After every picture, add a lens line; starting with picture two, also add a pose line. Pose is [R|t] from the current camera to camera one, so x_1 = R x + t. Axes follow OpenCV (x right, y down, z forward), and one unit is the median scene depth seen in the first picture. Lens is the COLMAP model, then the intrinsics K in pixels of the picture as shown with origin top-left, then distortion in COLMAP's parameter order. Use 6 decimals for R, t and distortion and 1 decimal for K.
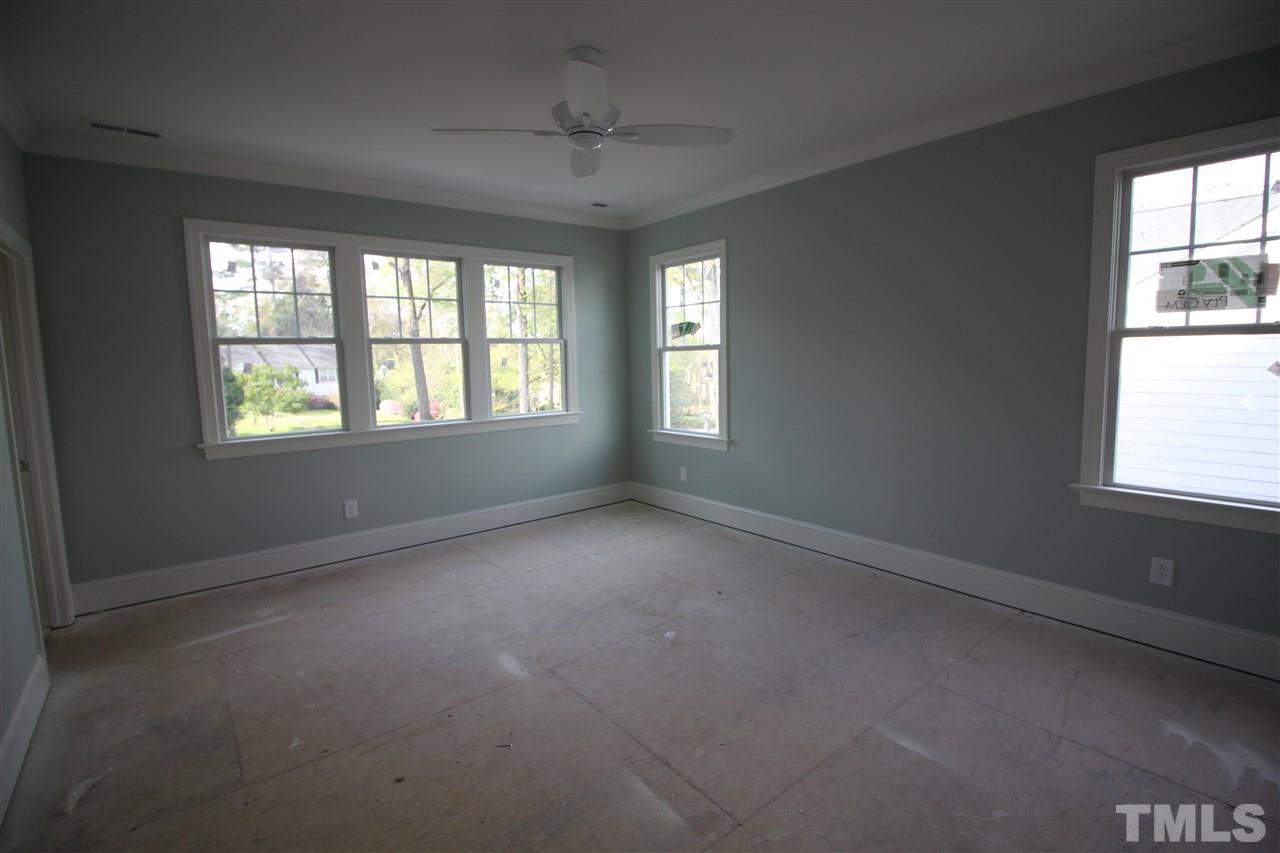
lens RADIAL K [[599.9, 0, 640.2], [0, 599.9, 419.9], [0, 0, 1]] dist [-0.004424, -0.006271]
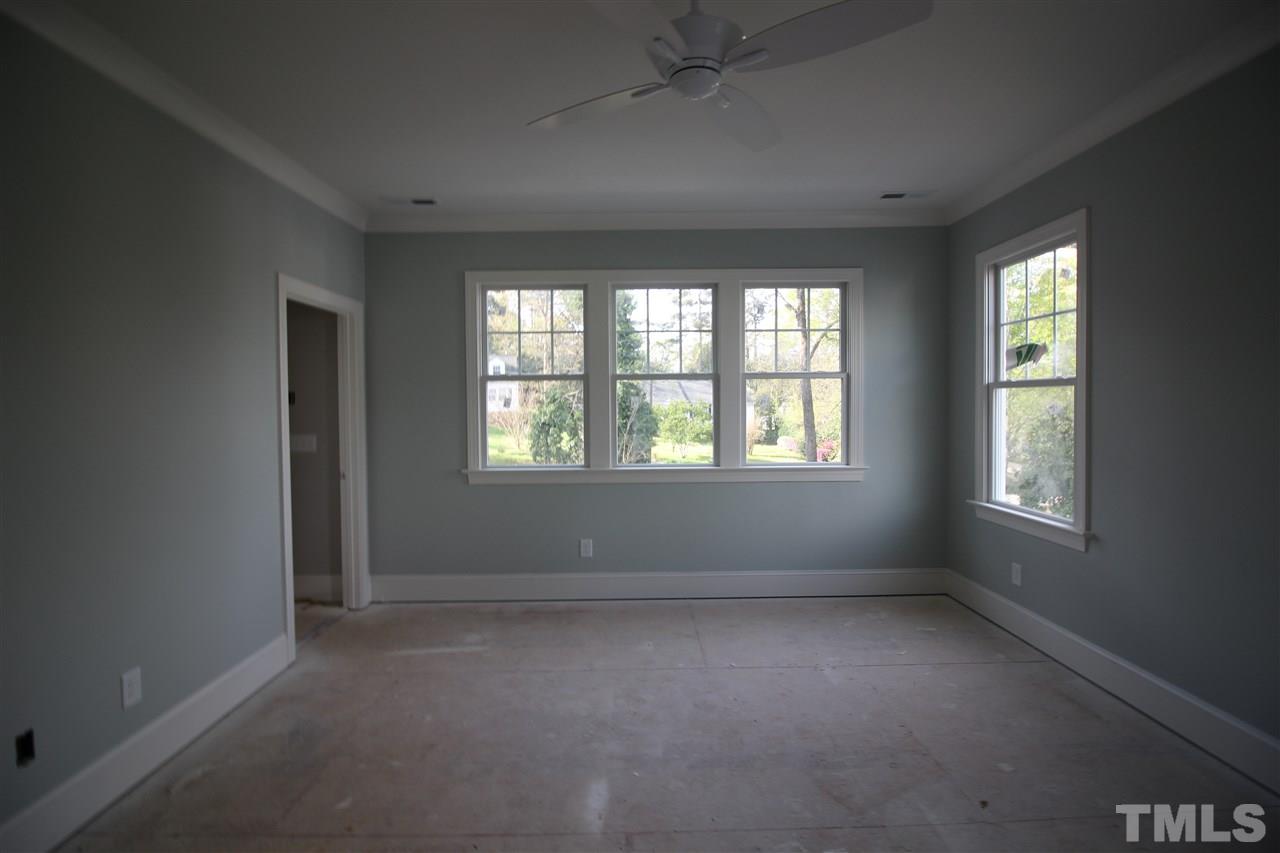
lens RADIAL K [[599.9, 0, 639.2], [0, 599.9, 414.7], [0, 0, 1]] dist [-0.004424, -0.006271]
pose [[0.785315, 0.028480, -0.618441, 0.160113], [-0.072841, 0.996253, -0.046618, -0.024998], [0.614796, 0.081658, 0.784447, 0.236919]]
